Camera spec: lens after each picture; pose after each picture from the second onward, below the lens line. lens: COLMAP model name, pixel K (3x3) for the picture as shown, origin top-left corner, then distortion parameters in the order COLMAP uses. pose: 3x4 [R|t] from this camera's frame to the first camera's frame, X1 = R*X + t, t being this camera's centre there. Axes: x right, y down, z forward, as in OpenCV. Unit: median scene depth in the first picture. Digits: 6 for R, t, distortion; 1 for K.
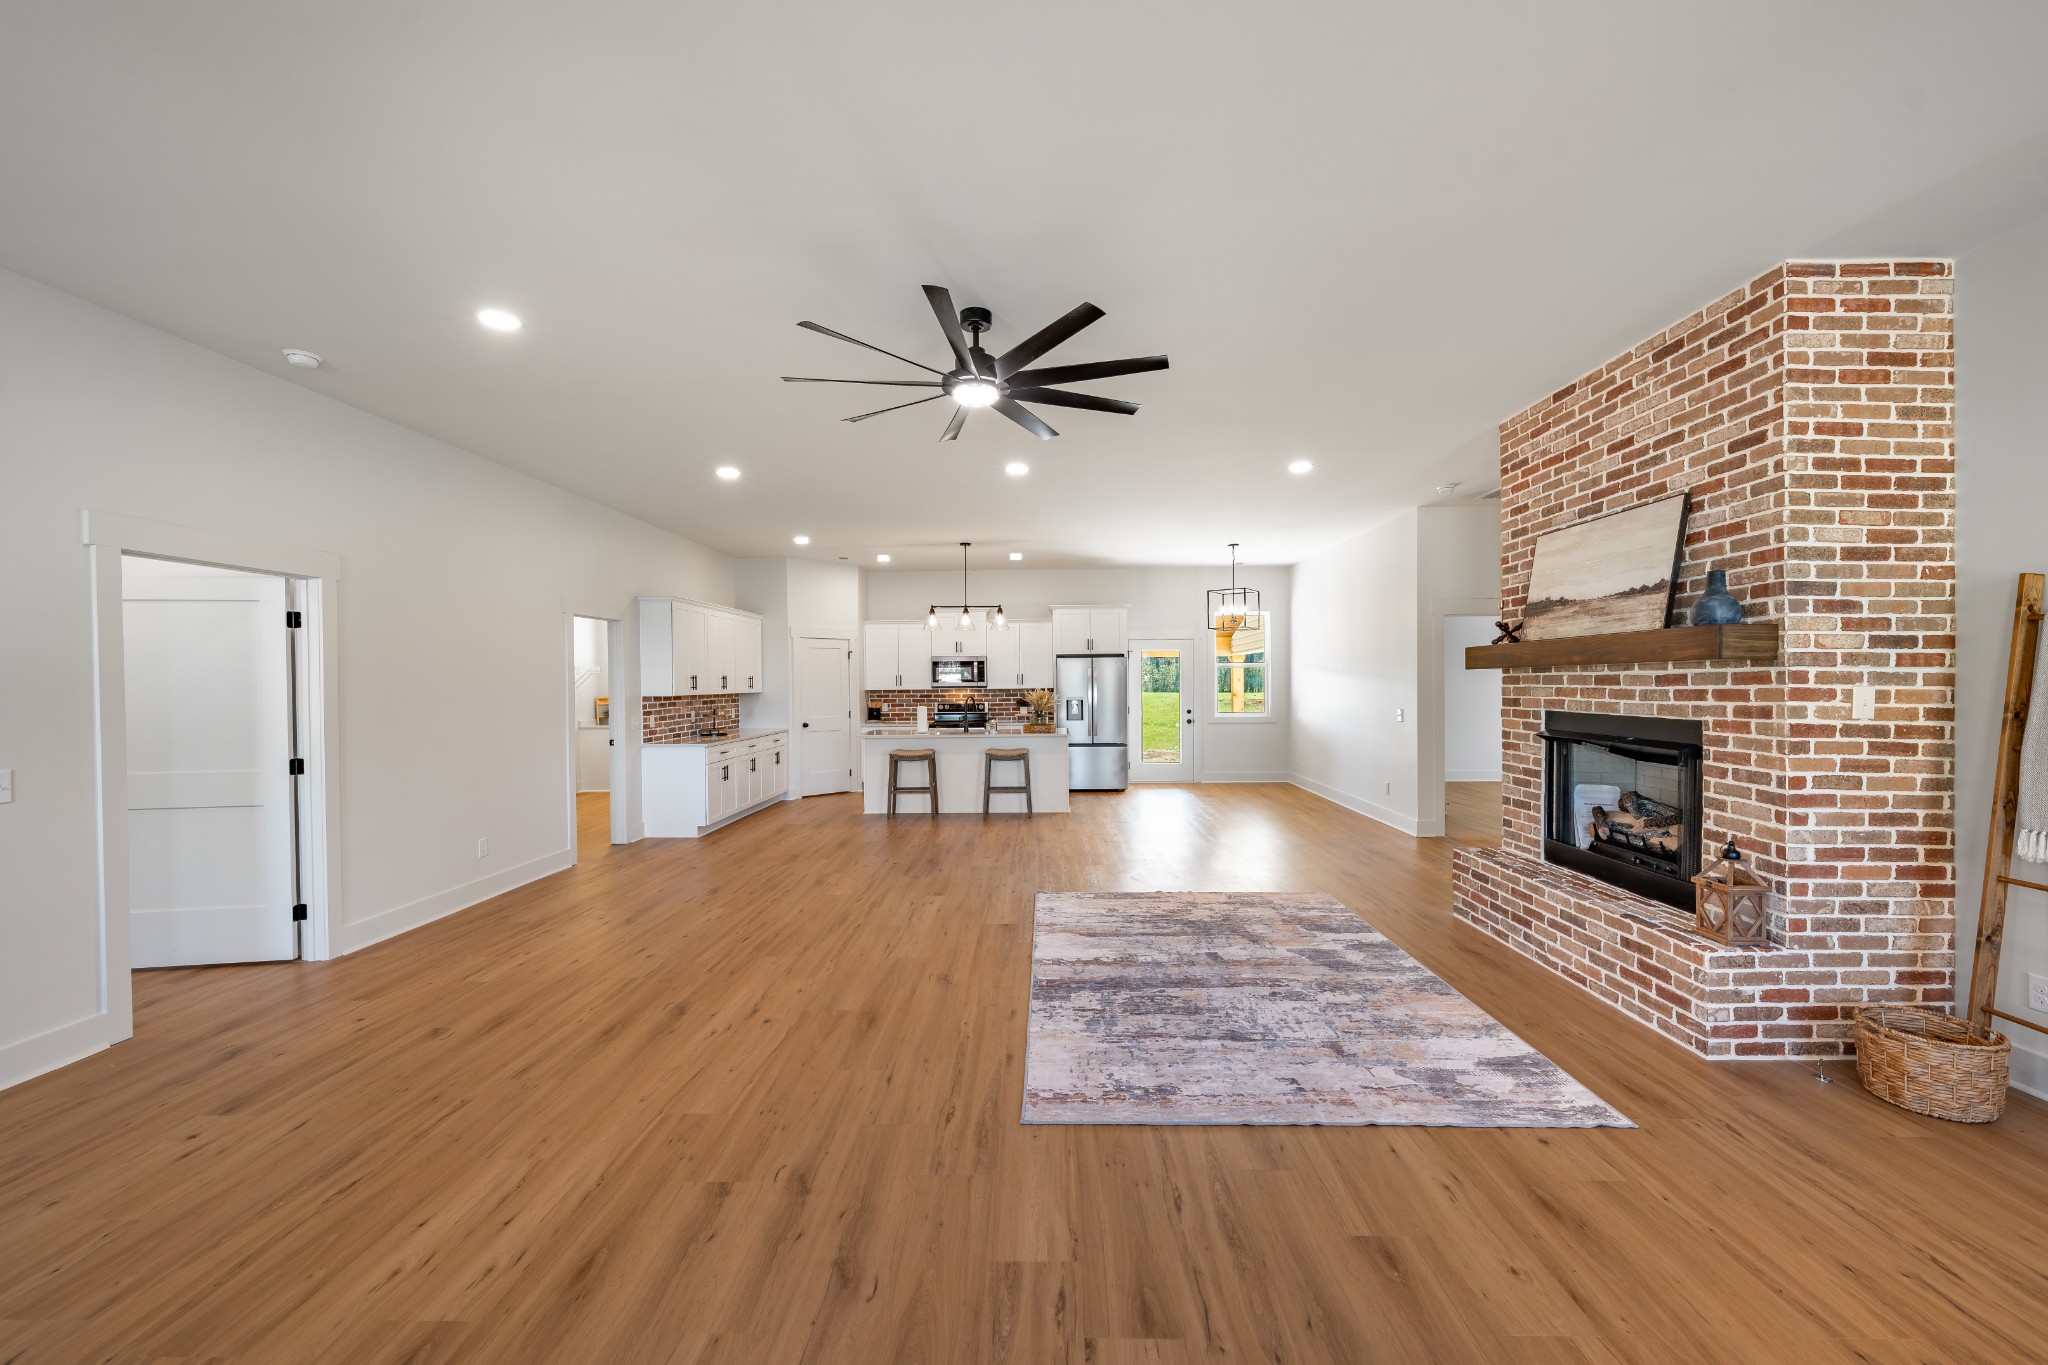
lens RADIAL K [[812.6, 0, 1062.2], [0, 812.6, 690.3], [0, 0, 1]] dist [0.007852, -0.000004]
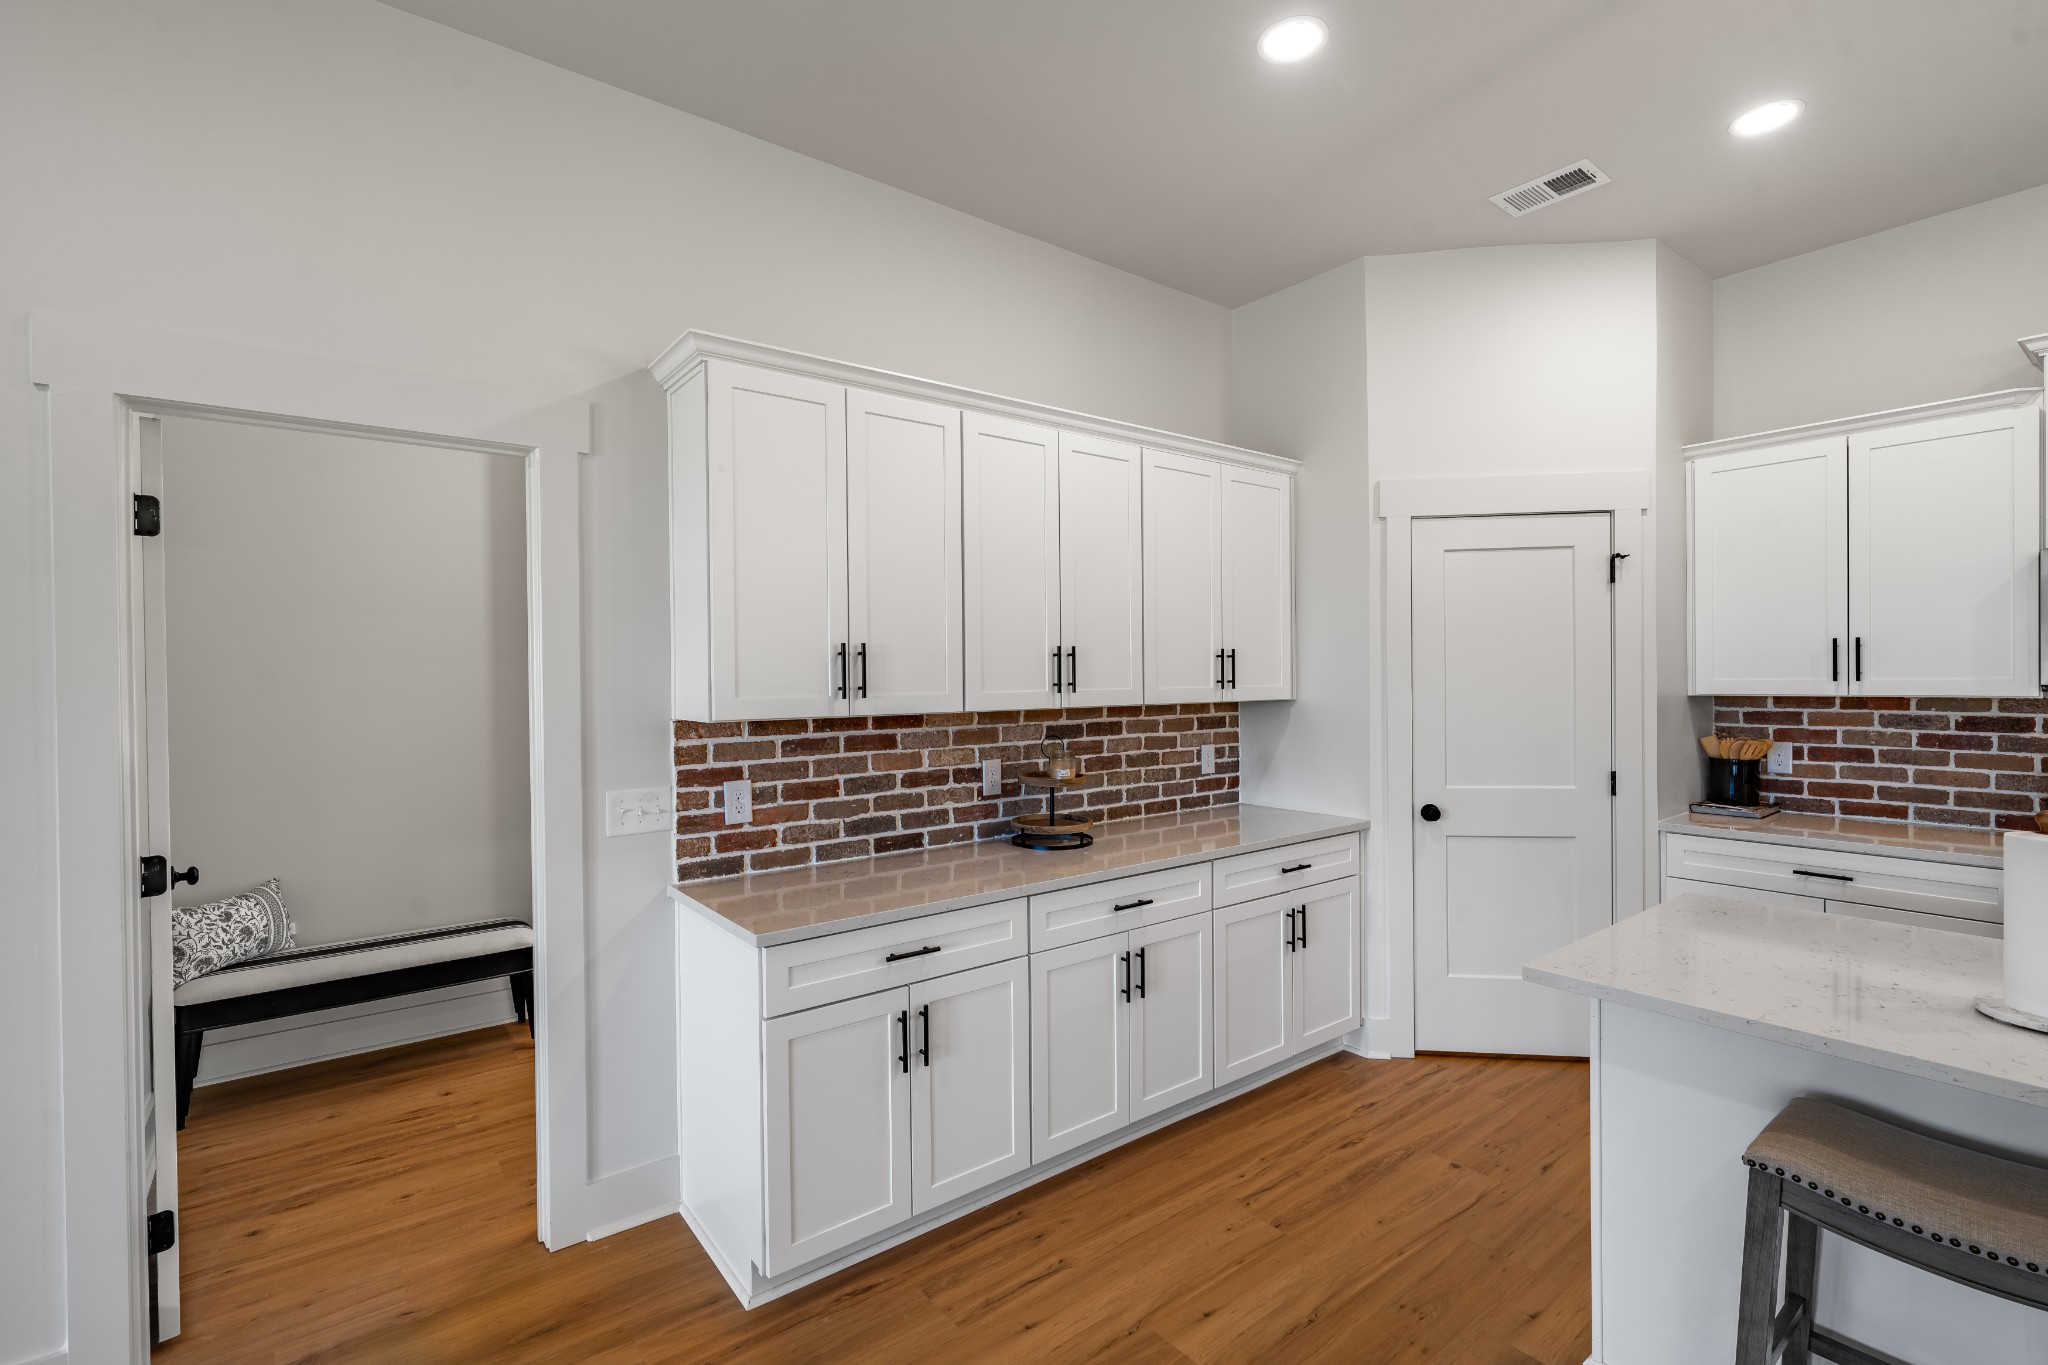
lens RADIAL K [[912.8, 0, 1035.7], [0, 912.8, 684.4], [0, 0, 1]] dist [0.000468, -0.000548]
pose [[0.596526, 0.010656, -0.802523, -0.305169], [-0.004331, 0.999940, 0.010058, -0.014881], [0.802582, -0.002523, 0.596536, 1.545626]]
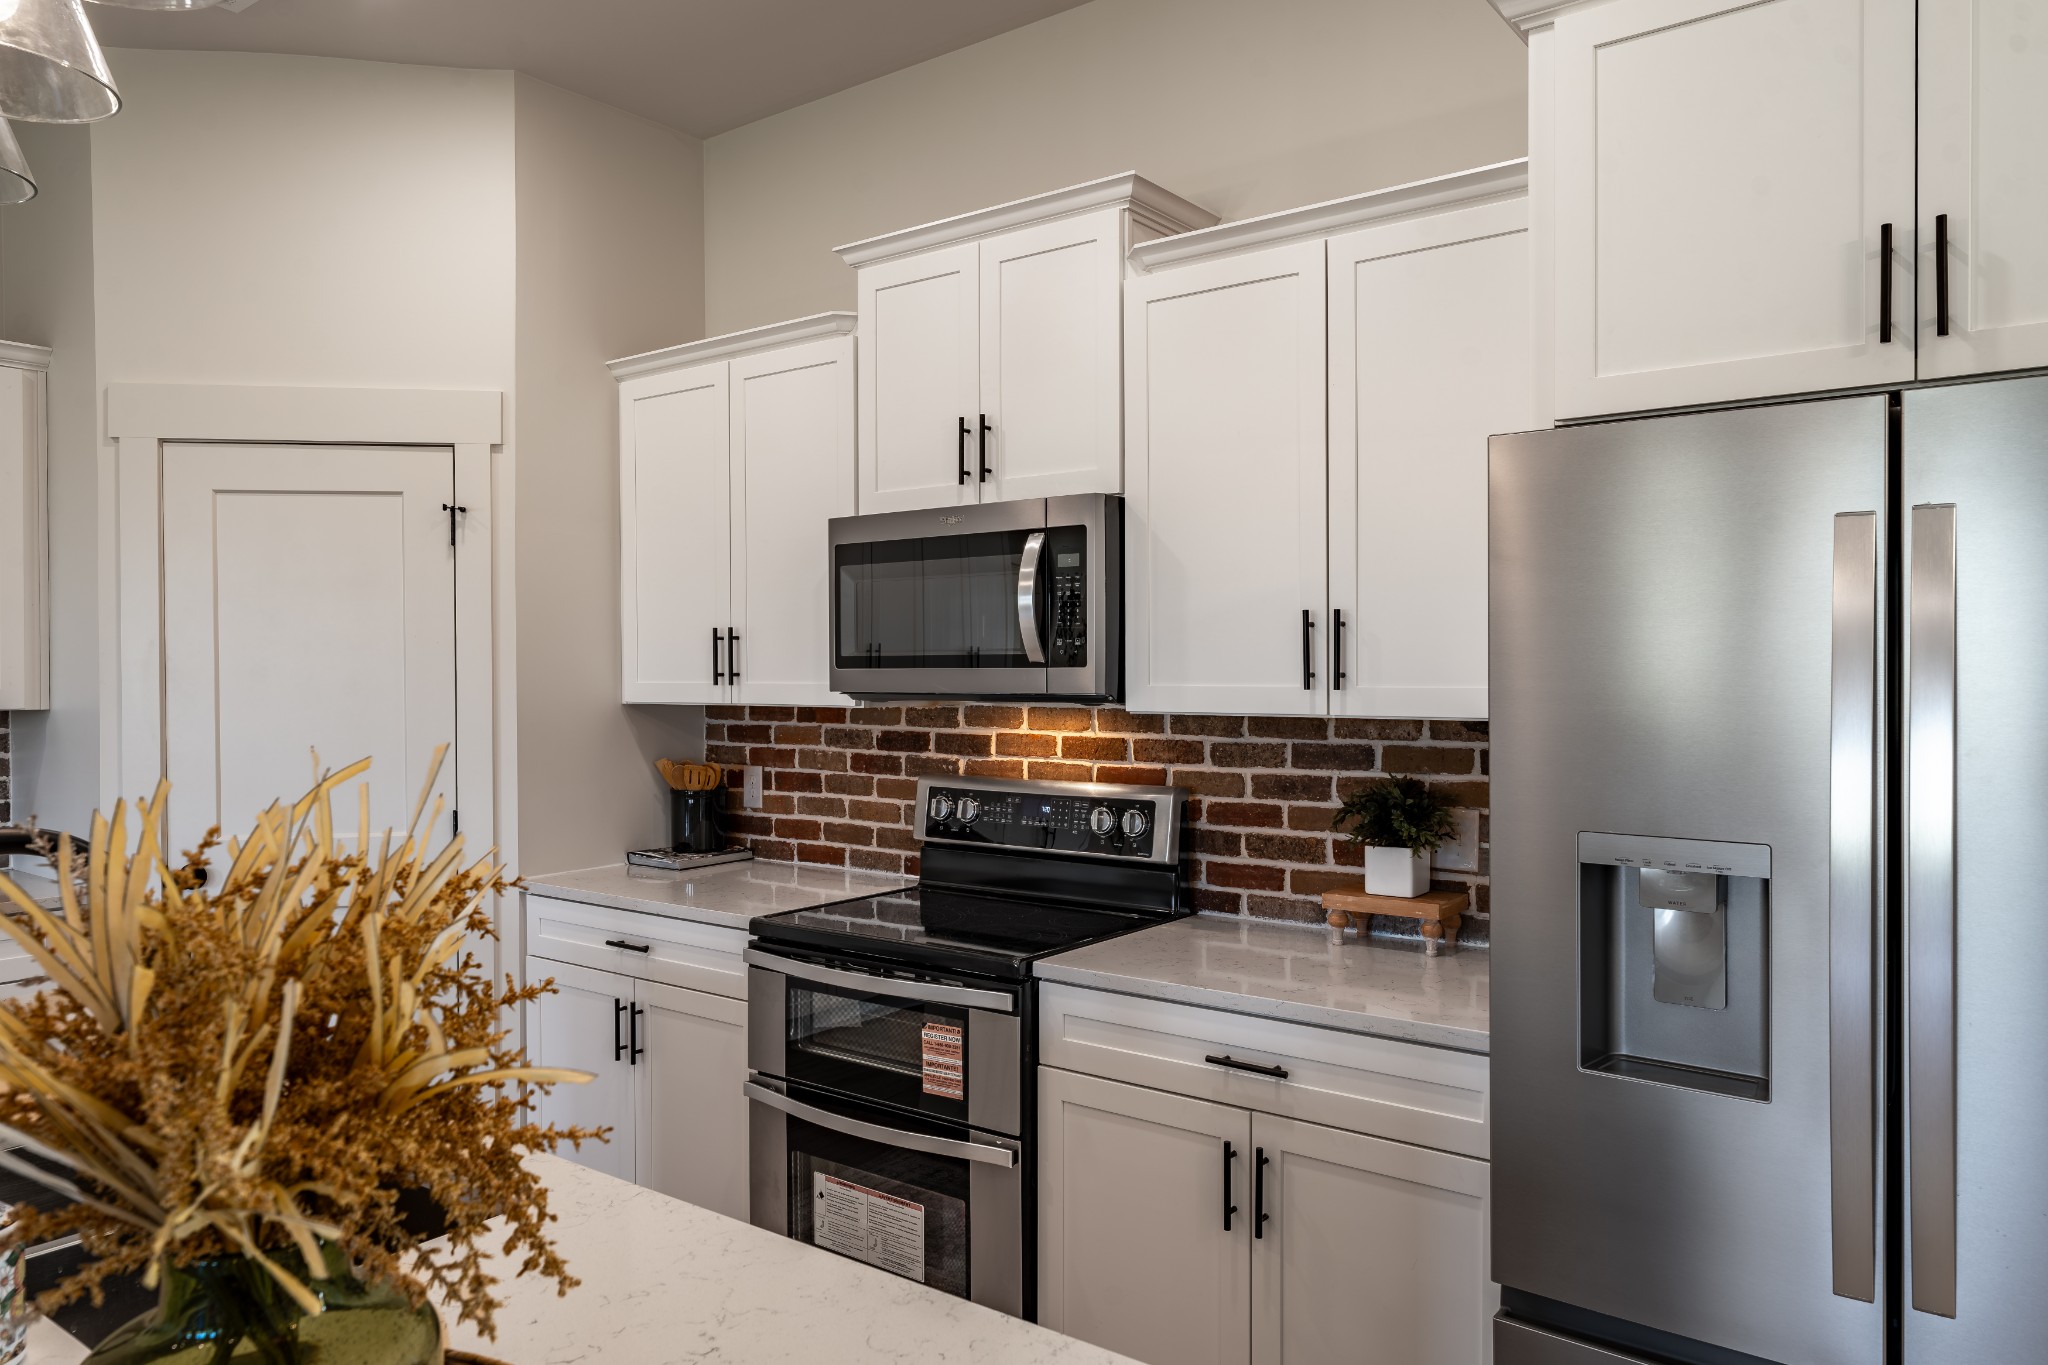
lens RADIAL K [[1374.4, 0, 1024.0], [0, 1374.4, 682.5], [0, 0, 1]] dist [0.004790, -0.000349]
pose [[0.780789, 0.014201, -0.624634, 0.125722], [-0.009742, 0.999897, 0.010556, -0.024541], [0.624719, -0.002157, 0.780846, 1.941370]]
